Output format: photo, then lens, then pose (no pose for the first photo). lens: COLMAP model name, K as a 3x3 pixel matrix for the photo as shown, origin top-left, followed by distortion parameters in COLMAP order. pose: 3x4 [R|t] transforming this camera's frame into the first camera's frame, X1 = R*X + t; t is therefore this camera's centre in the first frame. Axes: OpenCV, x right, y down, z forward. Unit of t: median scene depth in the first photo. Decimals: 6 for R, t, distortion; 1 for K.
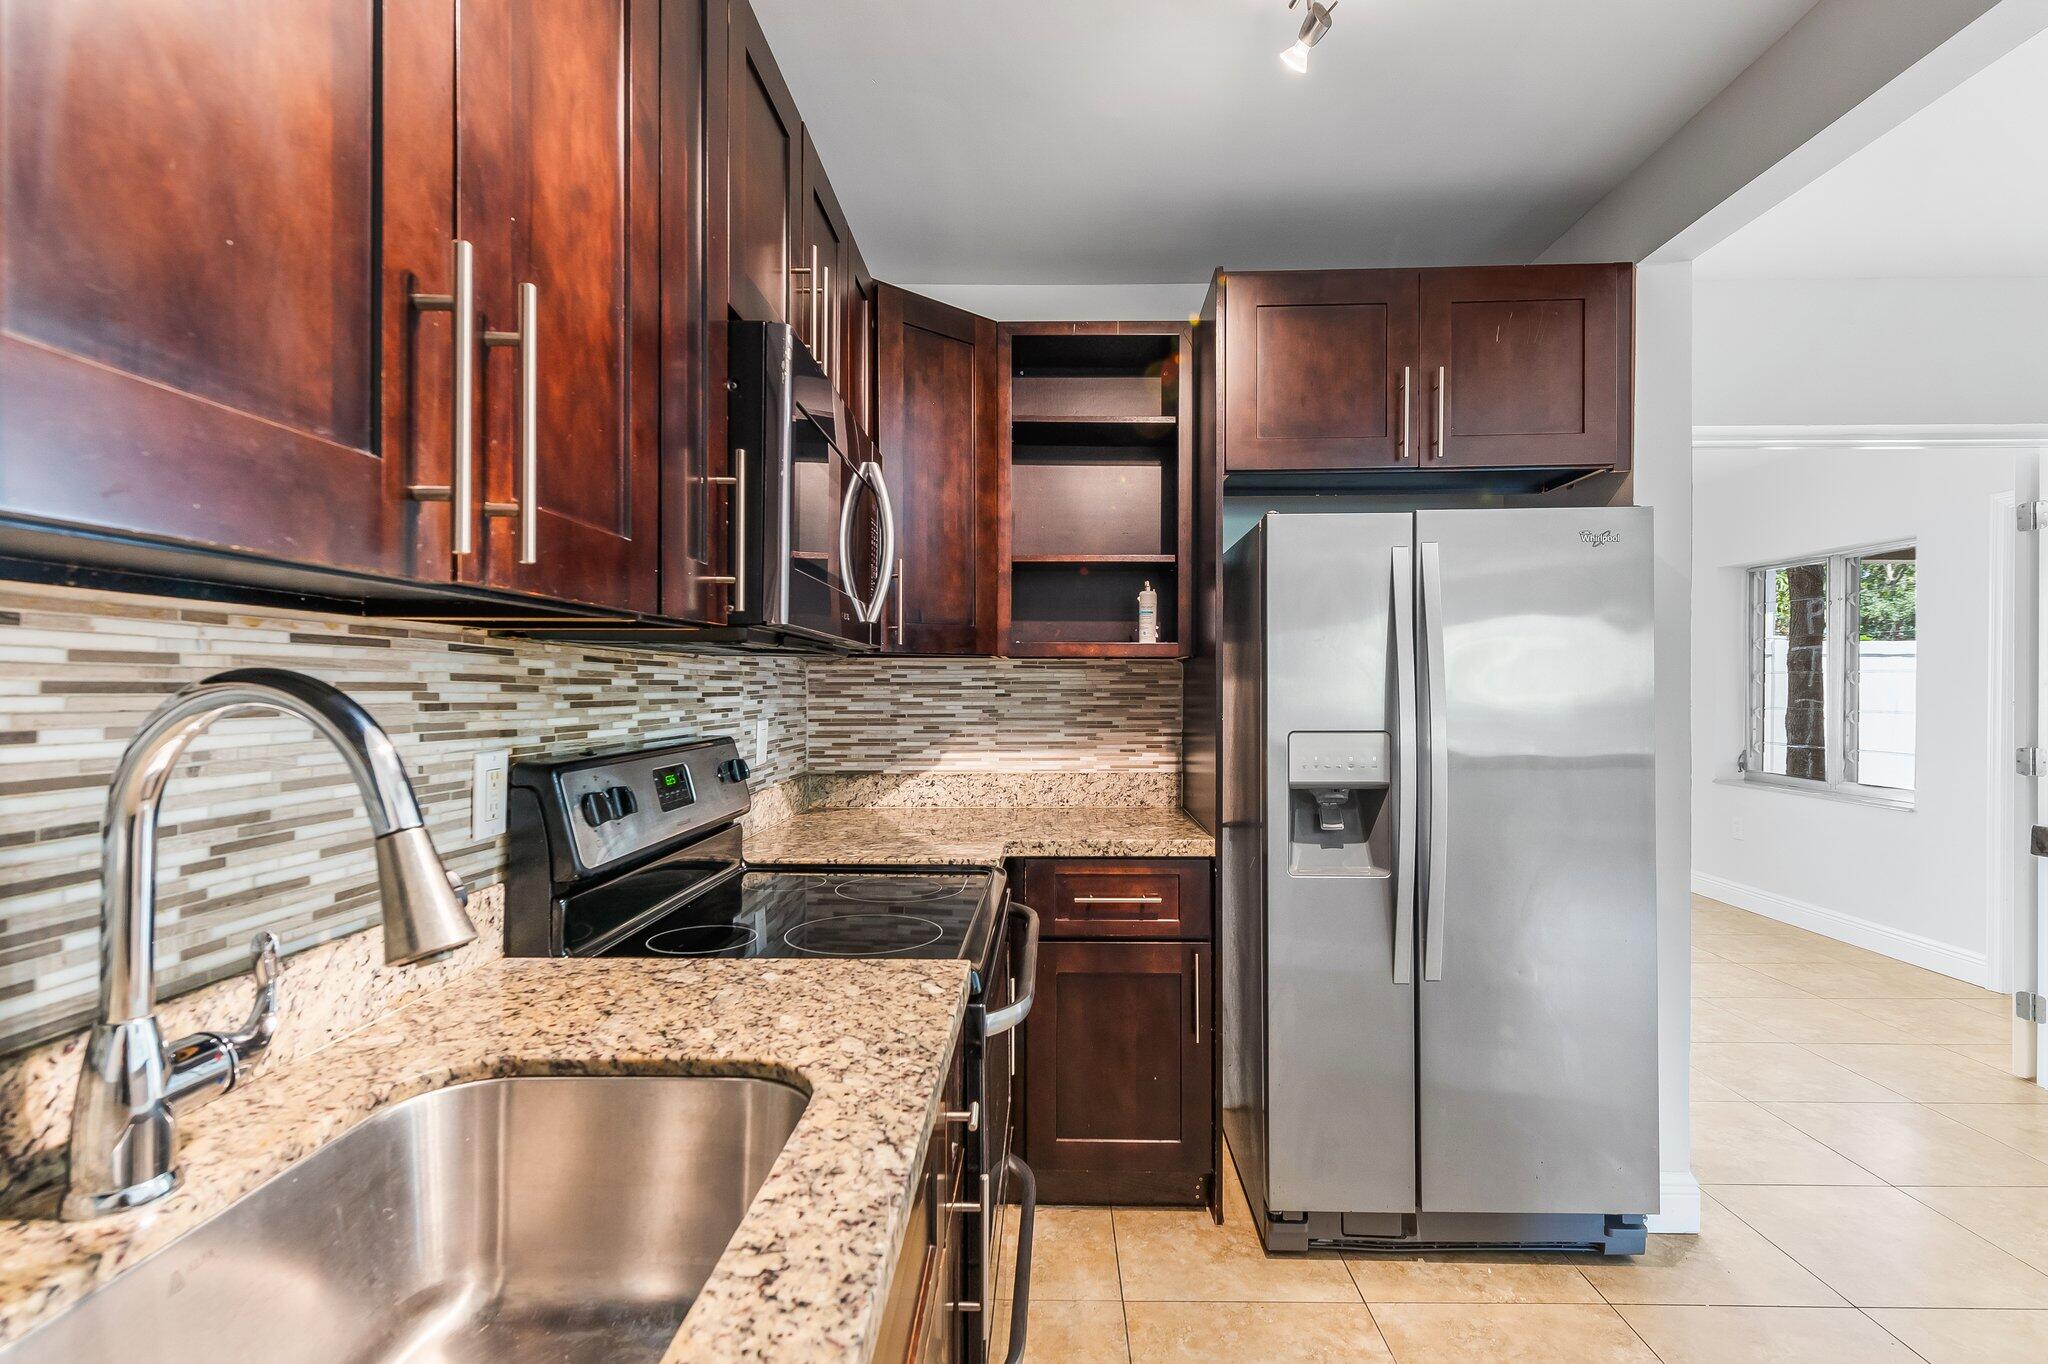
lens RADIAL K [[983.4, 0, 1031.2], [0, 983.4, 682.3], [0, 0, 1]] dist [0.017341, -0.002544]
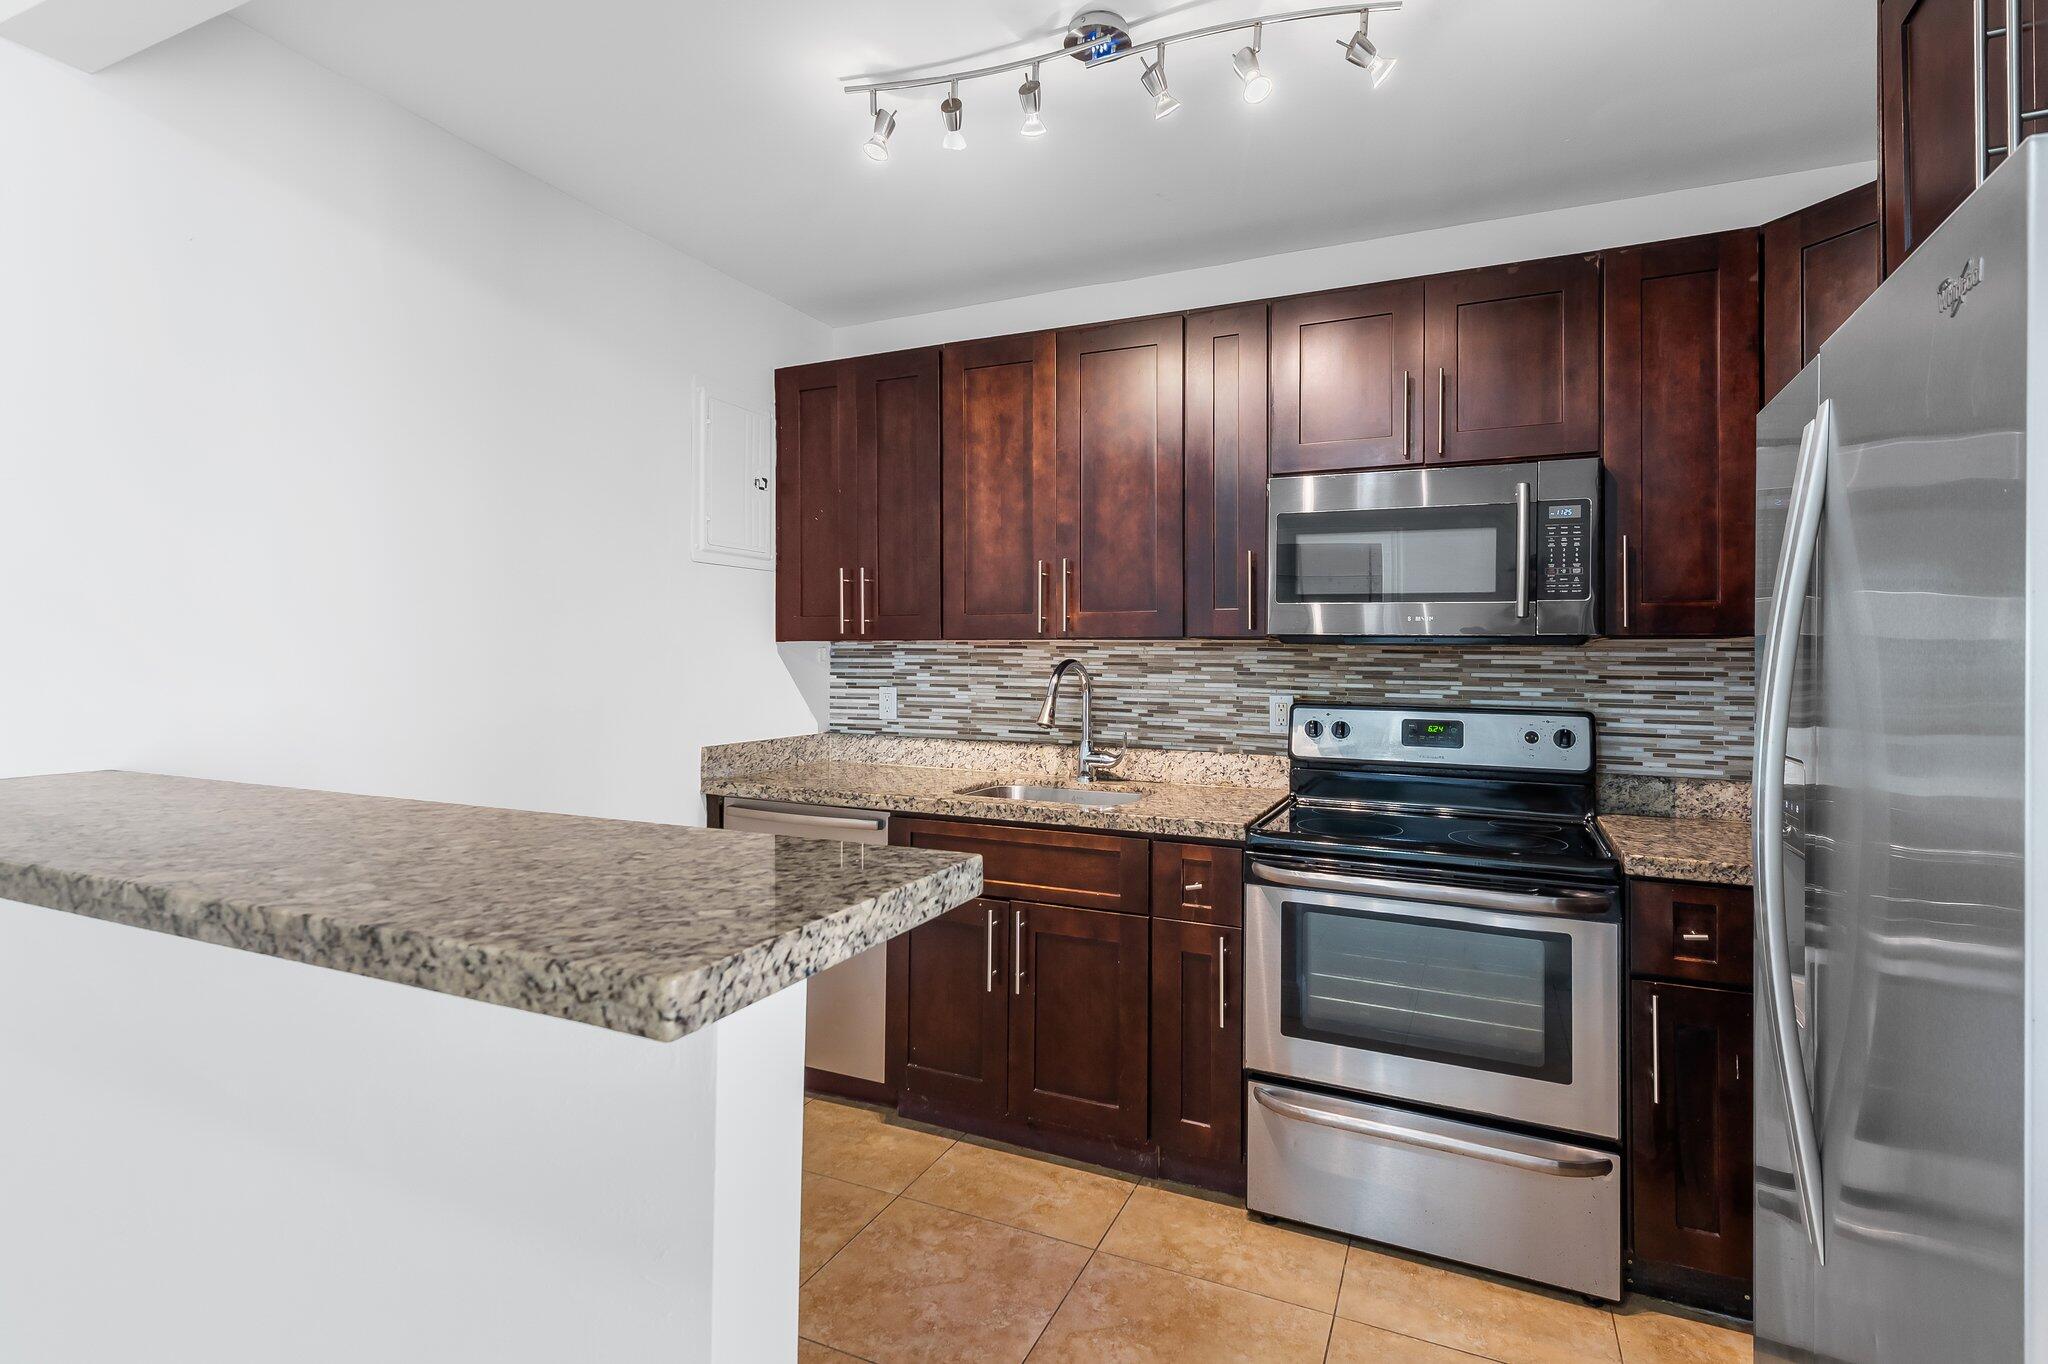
lens RADIAL K [[983.4, 0, 1023.5], [0, 983.4, 647.5], [0, 0, 1]] dist [0.017341, -0.002544]
pose [[-0.406060, -0.012676, -0.913758, 1.801690], [-0.006737, 0.999918, -0.010877, -0.009385], [0.913821, 0.001739, -0.406113, 1.437754]]
